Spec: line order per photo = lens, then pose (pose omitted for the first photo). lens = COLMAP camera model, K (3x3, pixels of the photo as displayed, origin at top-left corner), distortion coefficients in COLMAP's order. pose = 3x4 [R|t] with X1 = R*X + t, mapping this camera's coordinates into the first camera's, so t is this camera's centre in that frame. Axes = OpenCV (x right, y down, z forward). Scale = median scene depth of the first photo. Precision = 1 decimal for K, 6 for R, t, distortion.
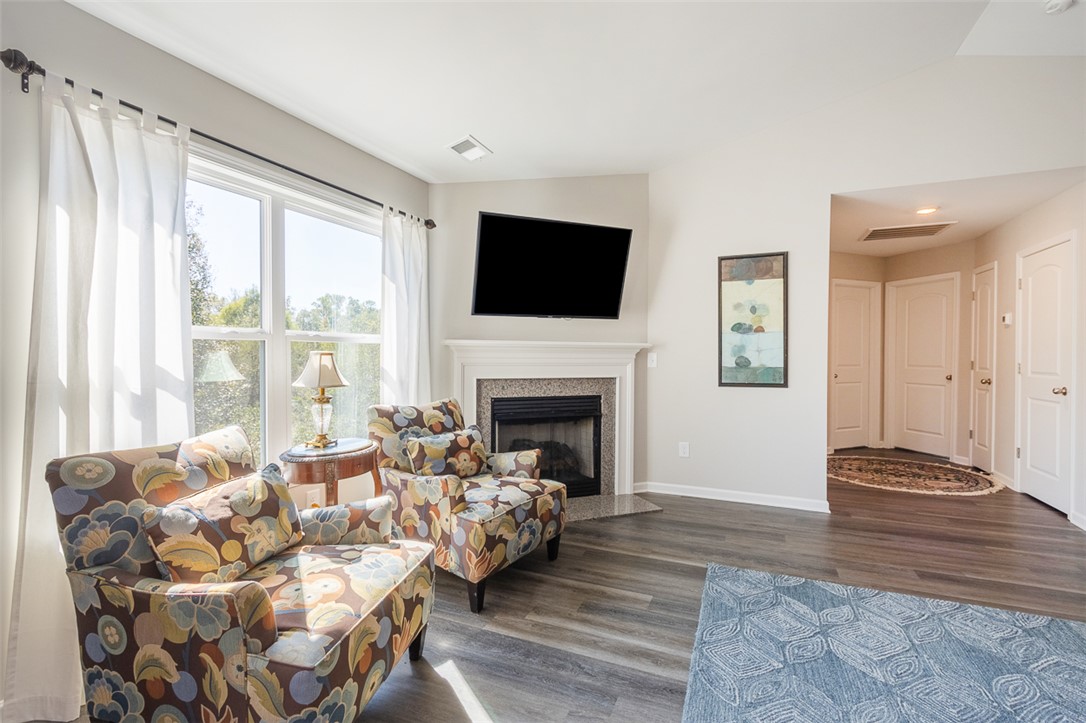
lens RADIAL K [[500.2, 0, 550.9], [0, 500.2, 359.0], [0, 0, 1]] dist [0.000356, -0.000253]
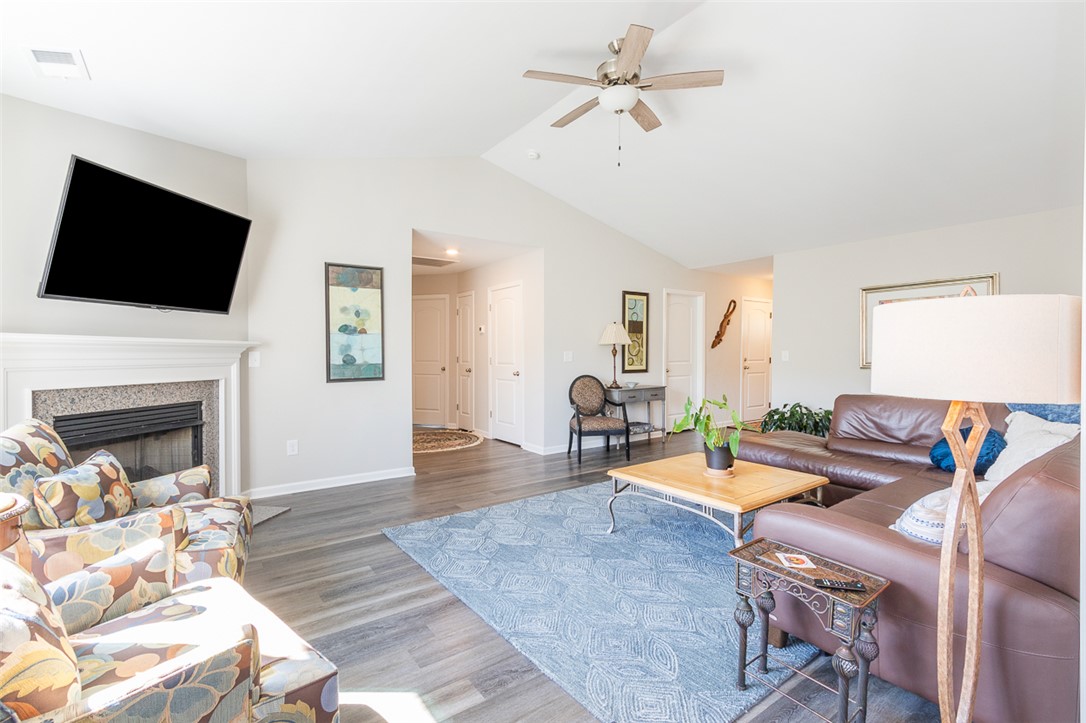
lens RADIAL K [[500.2, 0, 550.9], [0, 500.2, 359.0], [0, 0, 1]] dist [0.000356, -0.000253]
pose [[0.500354, -0.016113, 0.865671, -0.382178], [0.013247, 0.999852, 0.010954, -0.001869], [-0.865720, 0.005987, 0.500494, 0.046413]]
